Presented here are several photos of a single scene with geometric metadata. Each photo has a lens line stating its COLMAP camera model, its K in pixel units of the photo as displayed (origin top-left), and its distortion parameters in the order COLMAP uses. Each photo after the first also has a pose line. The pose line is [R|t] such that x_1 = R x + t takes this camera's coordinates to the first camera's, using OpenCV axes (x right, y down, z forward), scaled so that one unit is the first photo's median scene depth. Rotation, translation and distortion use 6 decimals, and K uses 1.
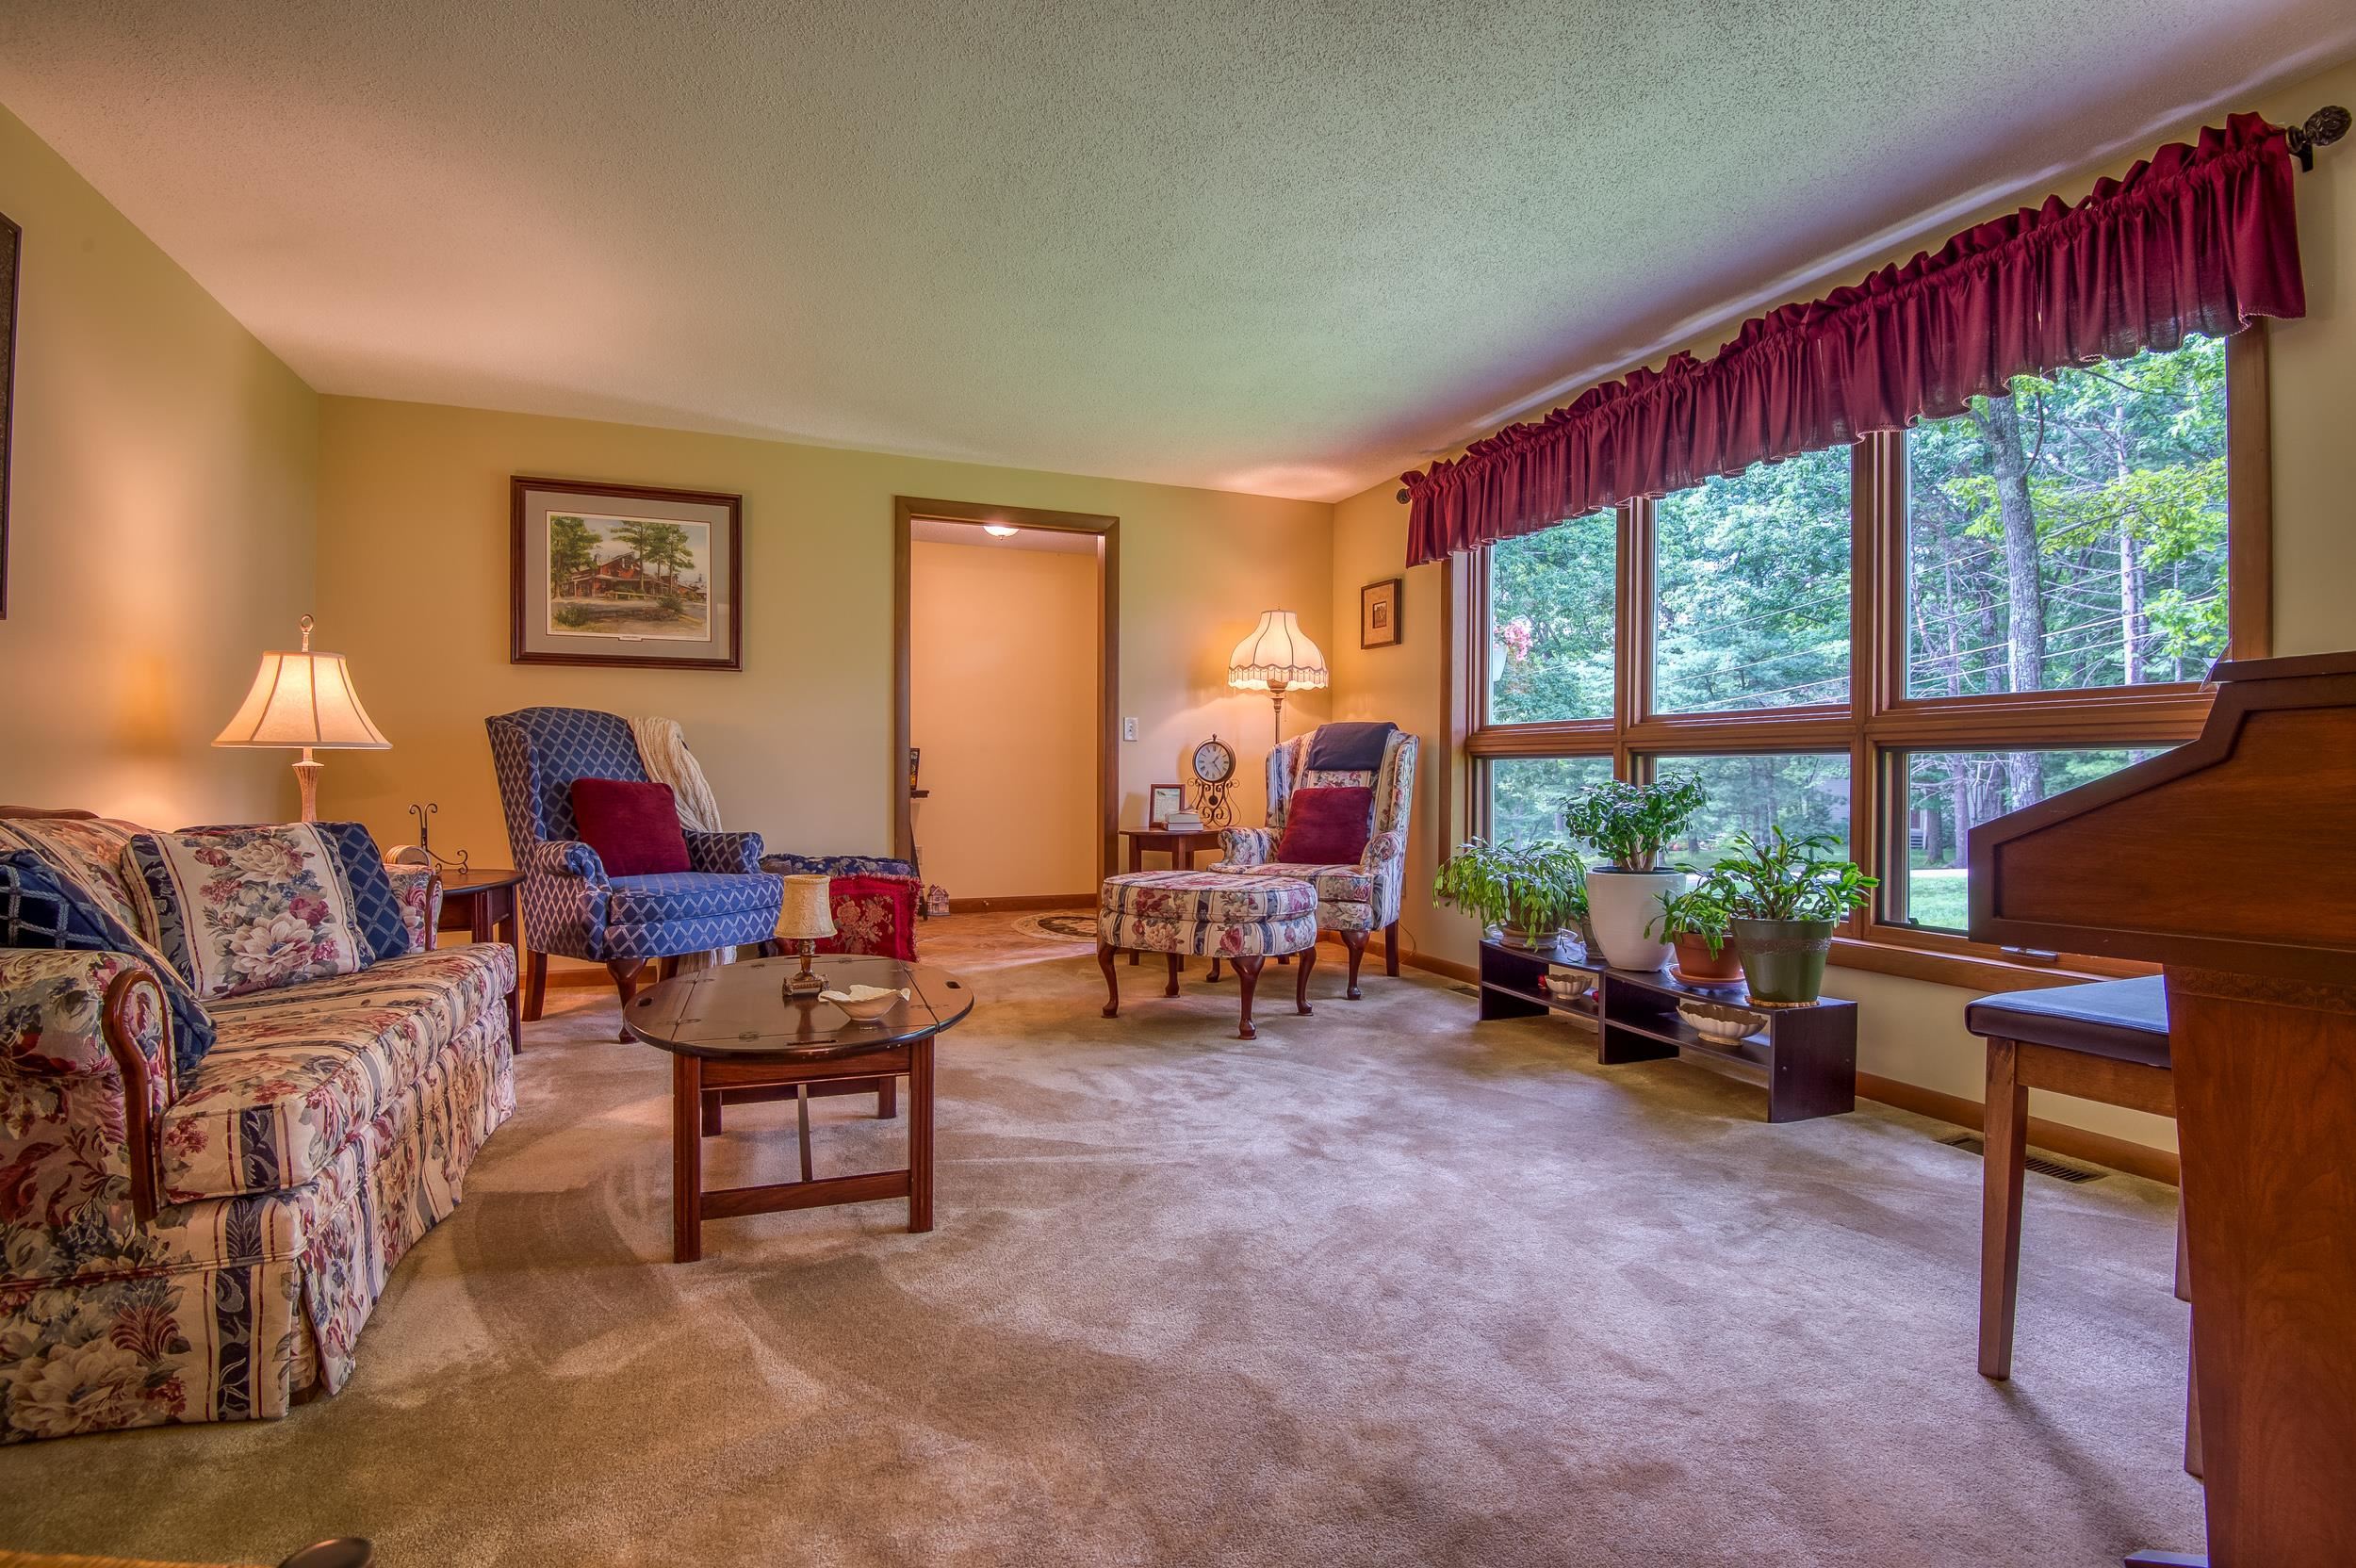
lens RADIAL K [[1126.9, 0, 1203.3], [0, 1126.9, 779.4], [0, 0, 1]] dist [-0.032888, -0.003954]
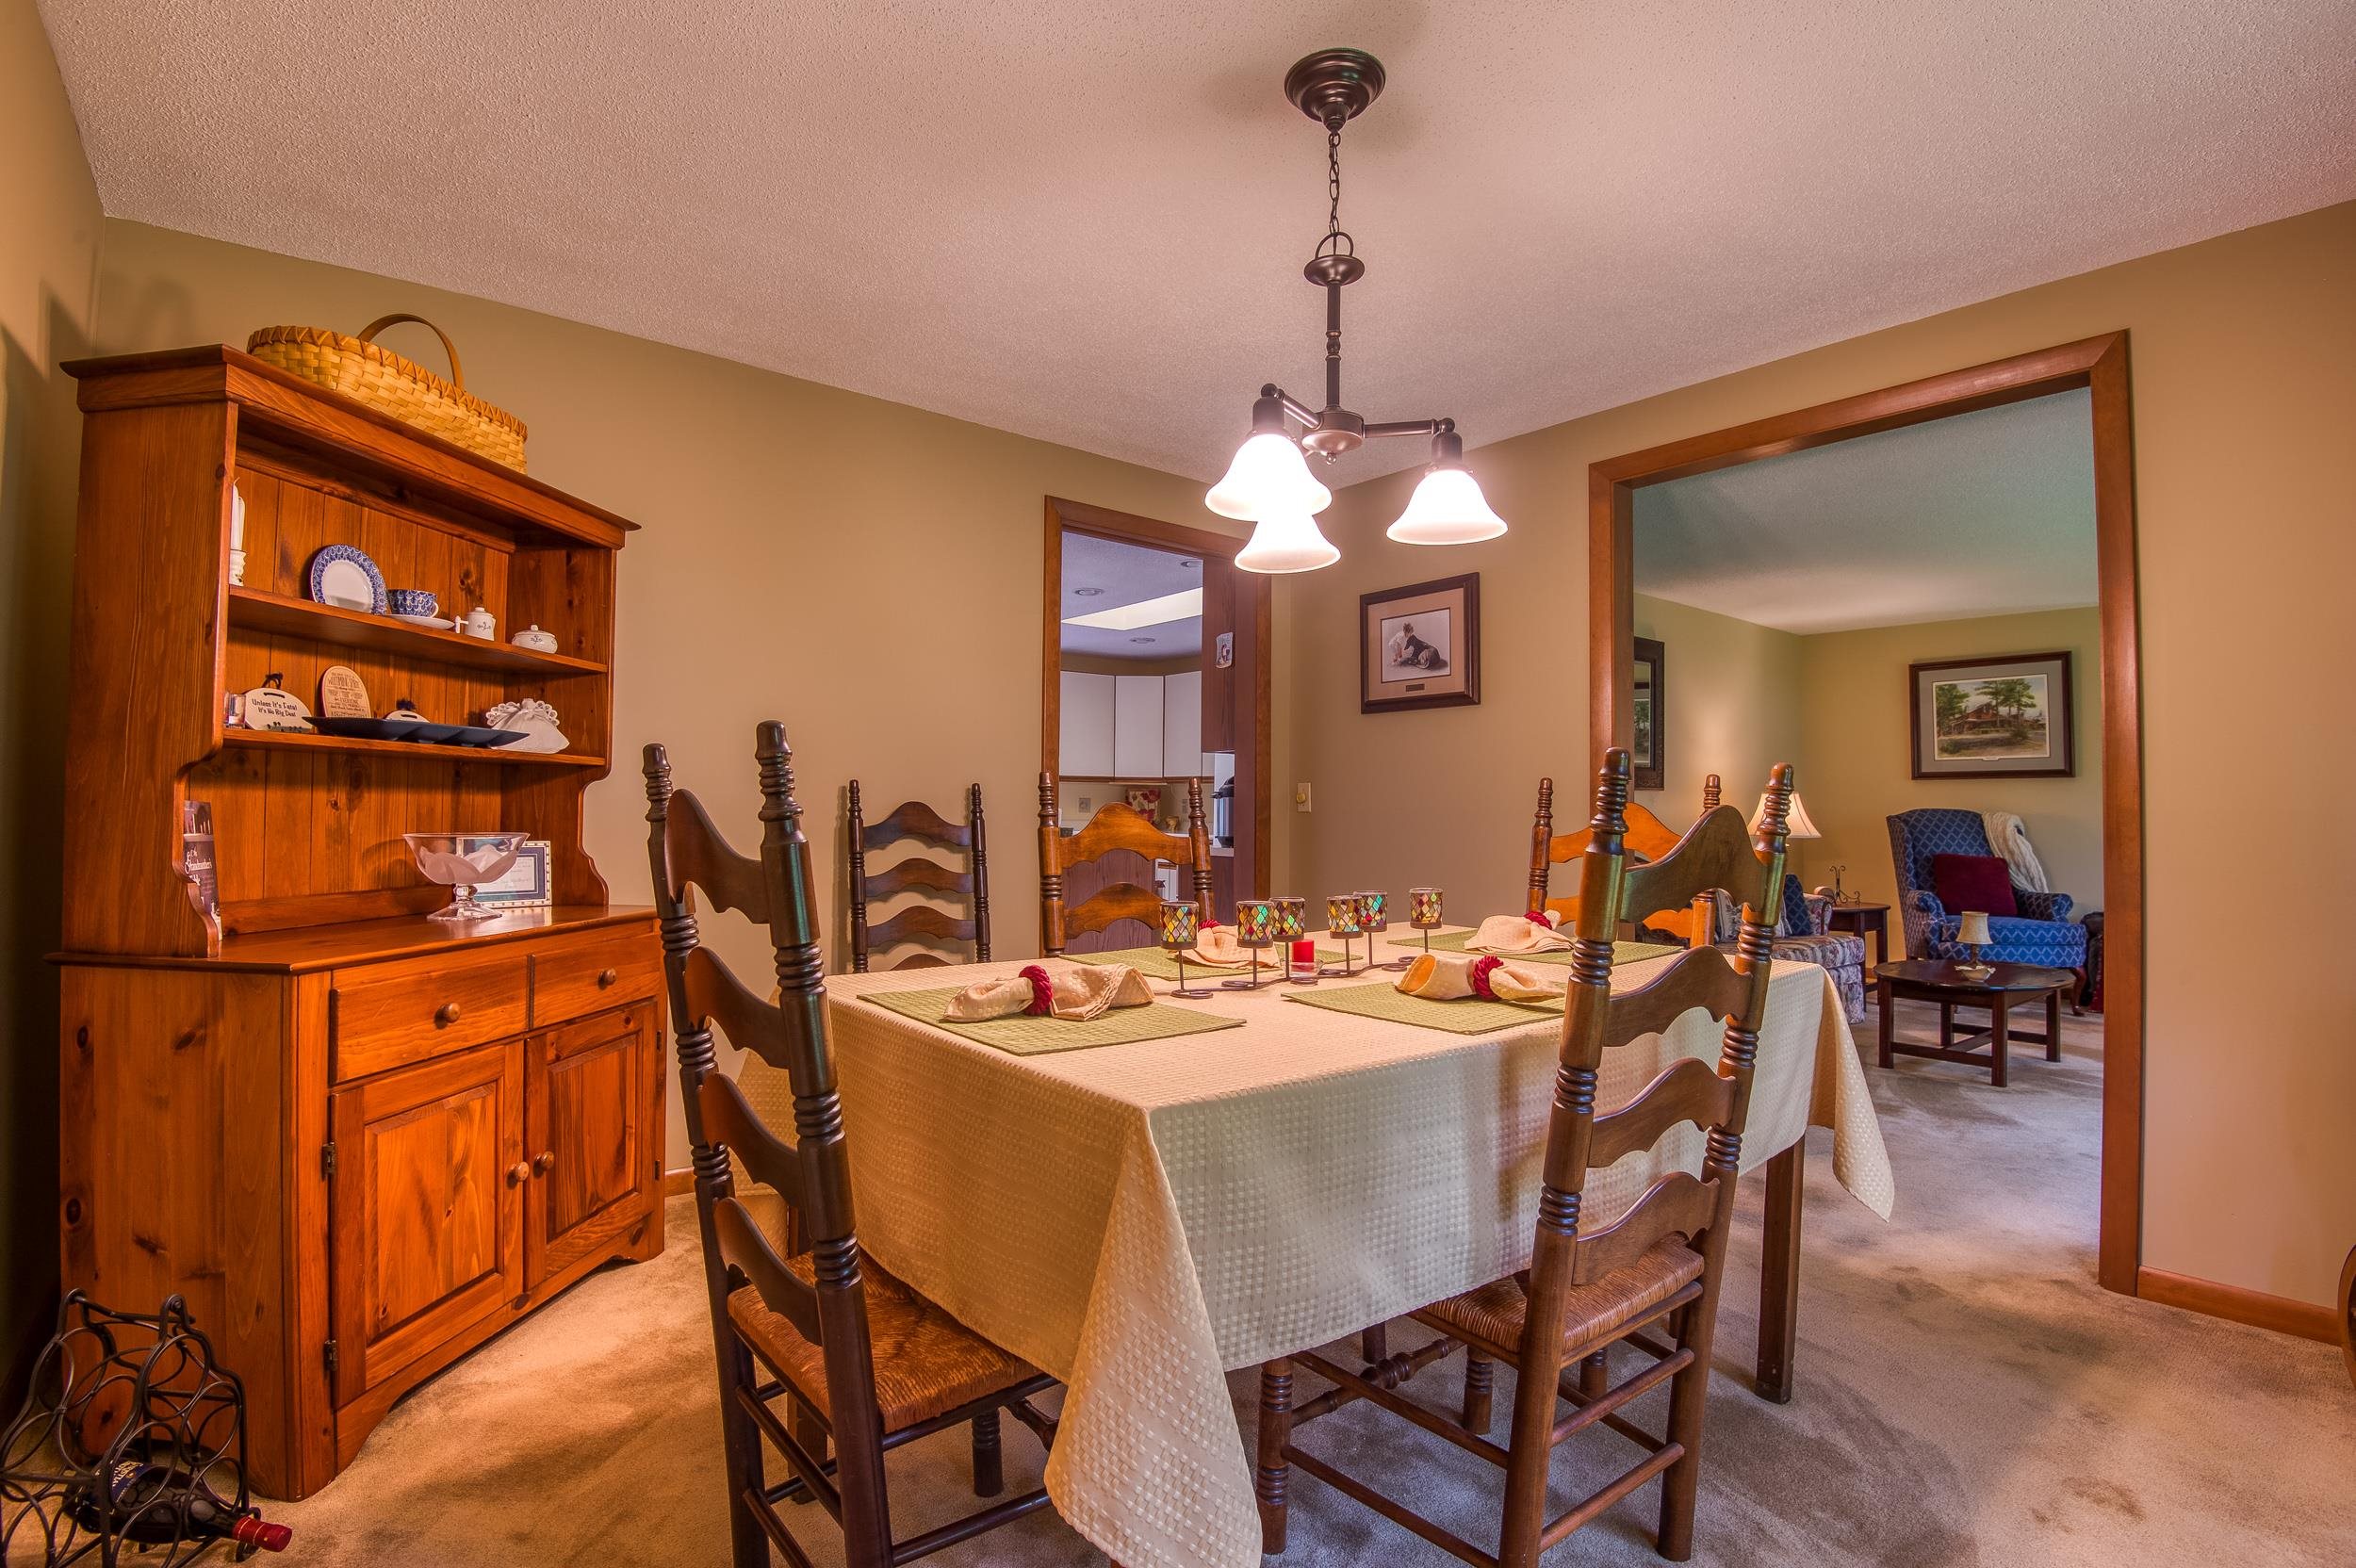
lens RADIAL K [[1126.9, 0, 1195.6], [0, 1126.9, 789.6], [0, 0, 1]] dist [-0.032888, -0.003954]
pose [[0.321134, -0.023122, -0.946752, 0.572024], [-0.014080, 0.999475, -0.029186, -0.028588], [0.946929, 0.022703, 0.320639, -0.503652]]
